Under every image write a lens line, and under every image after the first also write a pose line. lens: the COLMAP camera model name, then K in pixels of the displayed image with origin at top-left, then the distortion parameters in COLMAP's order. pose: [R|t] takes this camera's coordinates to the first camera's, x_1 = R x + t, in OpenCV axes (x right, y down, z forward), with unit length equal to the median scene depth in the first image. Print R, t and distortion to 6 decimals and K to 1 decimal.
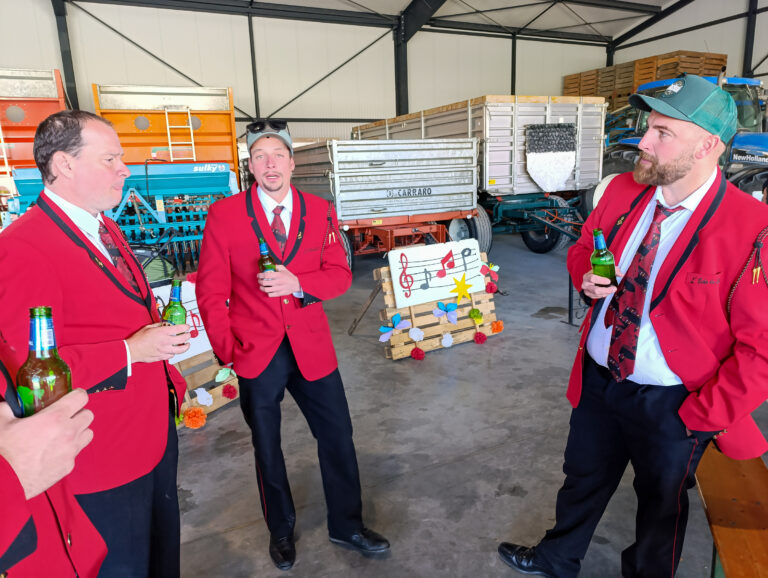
lens RADIAL K [[532.0, 0, 385.9], [0, 532.0, 289.3], [0, 0, 1]] dist [0.035031, -0.039990]
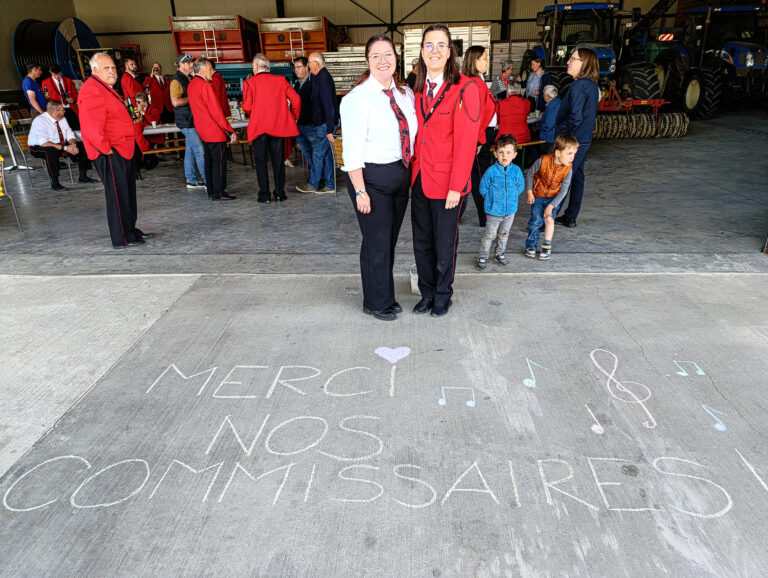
lens RADIAL K [[525.6, 0, 384.9], [0, 525.6, 286.1], [0, 0, 1]] dist [0.033867, -0.037227]
pose [[0.875978, 0.199090, -0.439346, 1.134963], [-0.110413, 0.969424, 0.219150, 0.127545], [0.469543, -0.143461, 0.871176, -0.790647]]
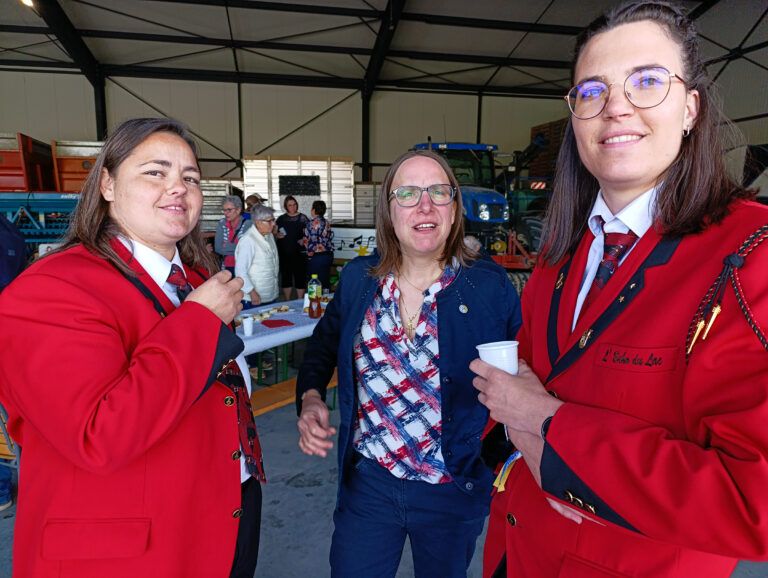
lens RADIAL K [[525.6, 0, 384.9], [0, 525.6, 286.1], [0, 0, 1]] dist [0.033867, -0.037227]
pose [[0.966502, 0.082278, -0.243113, 0.944594], [-0.097104, 0.994036, -0.049625, 0.026036], [0.237580, 0.071570, 0.968728, -0.277368]]
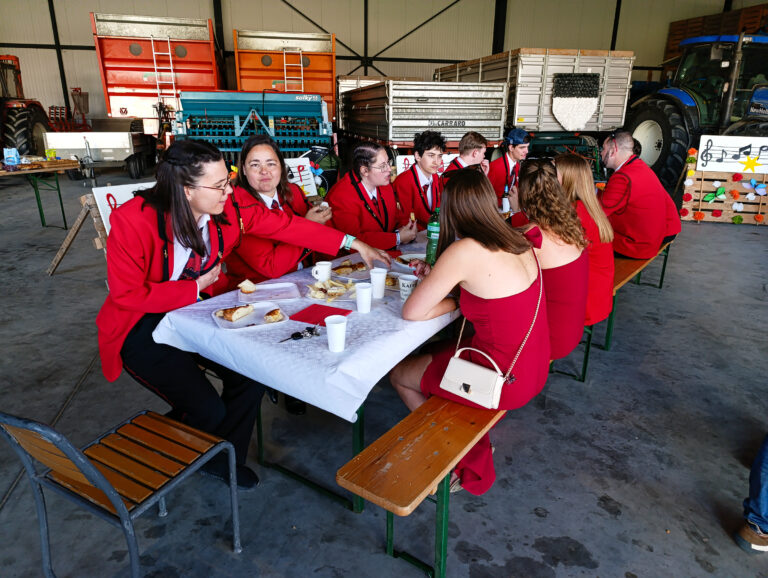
lens RADIAL K [[527.6, 0, 391.0], [0, 527.6, 289.0], [0, 0, 1]] dist [0.026927, -0.026720]
pose [[0.974986, 0.115613, -0.189830, 0.193236], [-0.094796, 0.988794, 0.115326, 0.080824], [0.201036, -0.094446, 0.975020, -0.325733]]
